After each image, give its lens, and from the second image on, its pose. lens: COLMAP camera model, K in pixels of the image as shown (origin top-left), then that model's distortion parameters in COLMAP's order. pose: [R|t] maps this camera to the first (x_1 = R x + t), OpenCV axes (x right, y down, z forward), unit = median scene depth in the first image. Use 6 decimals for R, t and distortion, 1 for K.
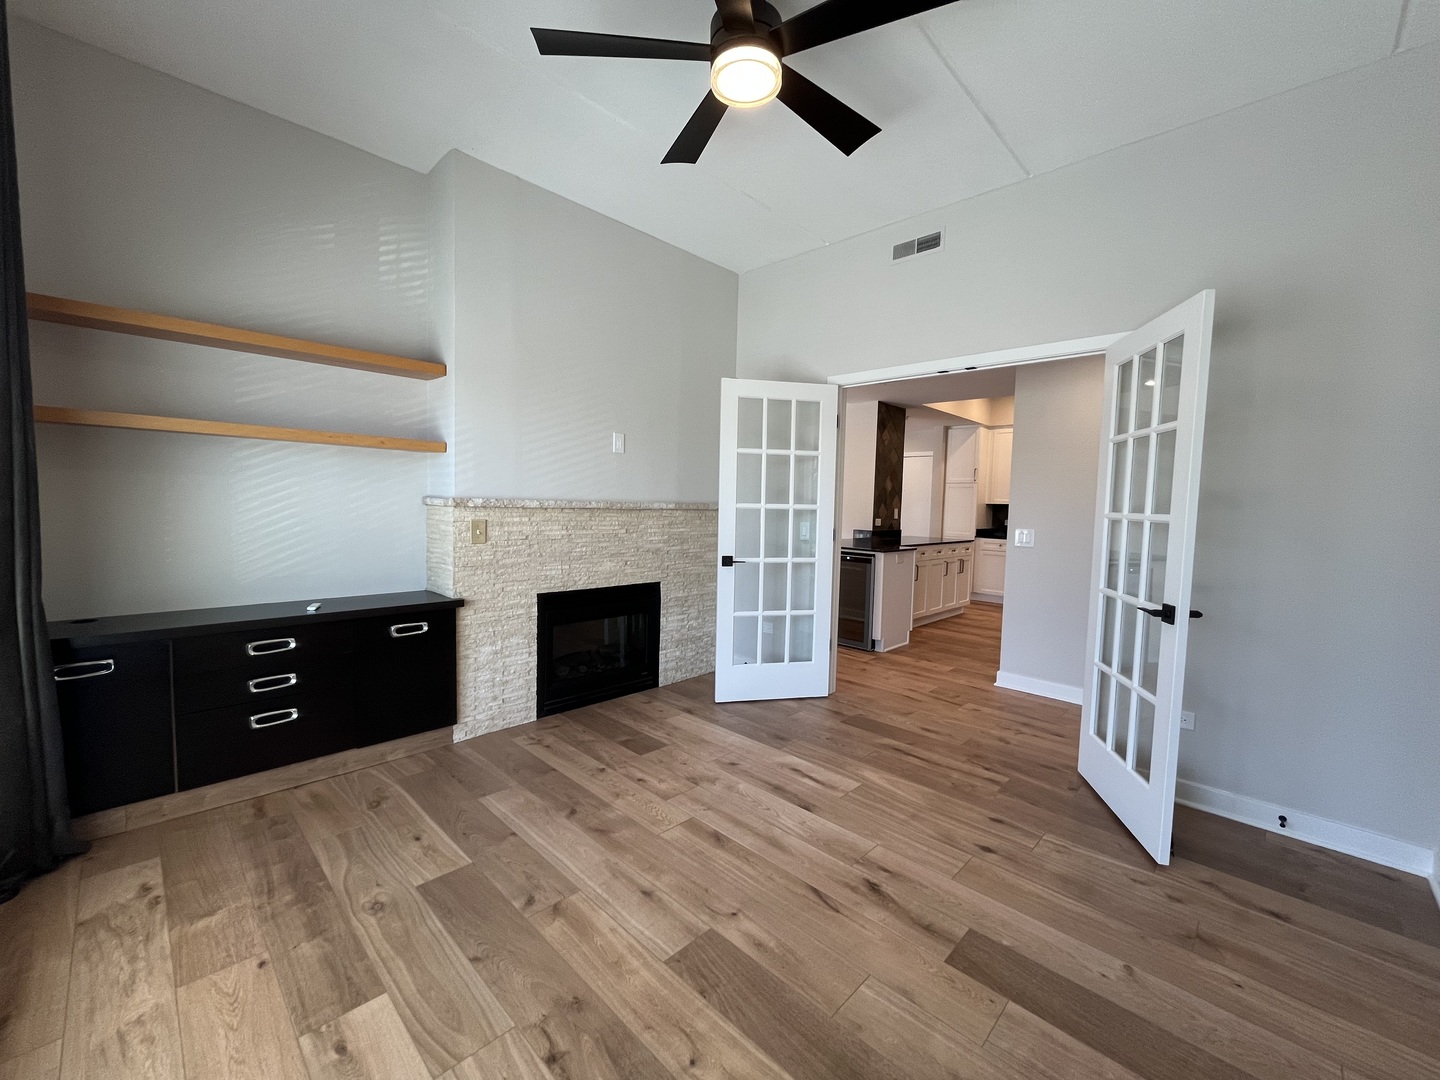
lens RADIAL K [[583.0, 0, 716.1], [0, 583.0, 539.0], [0, 0, 1]] dist [-0.003512, -0.000290]
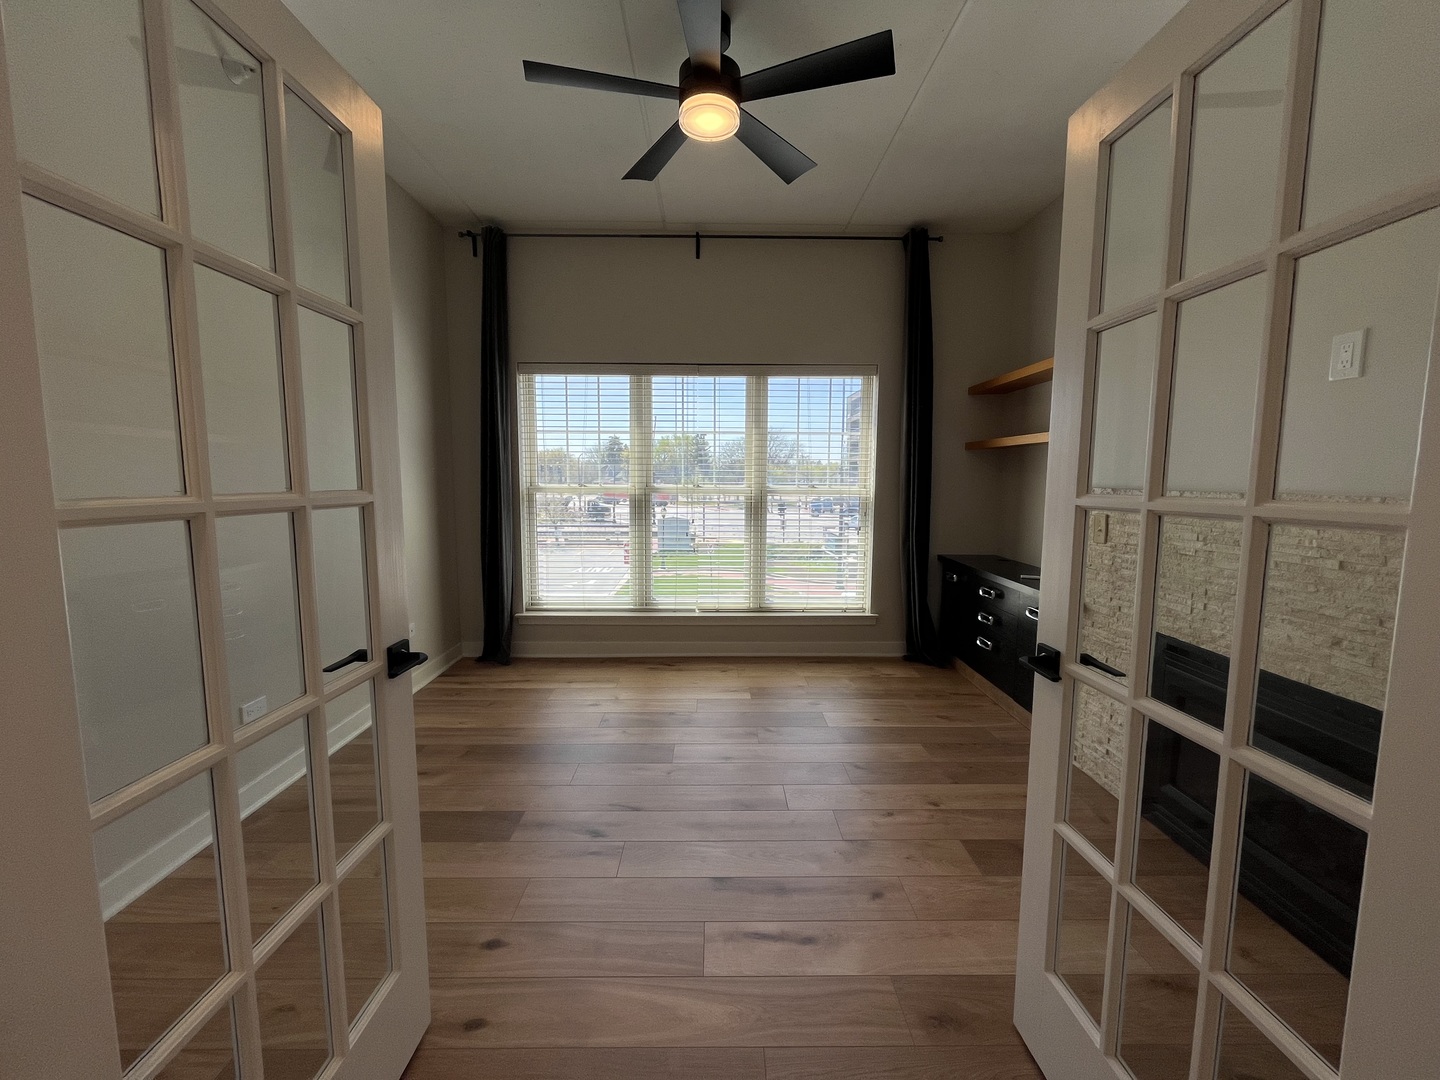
lens RADIAL K [[583.0, 0, 716.1], [0, 583.0, 539.0], [0, 0, 1]] dist [-0.003512, -0.000290]
pose [[-0.706714, 0.043715, -0.706148, 0.629934], [-0.073087, 0.988239, 0.134323, -0.077567], [0.703714, 0.146538, -0.695207, 1.352278]]
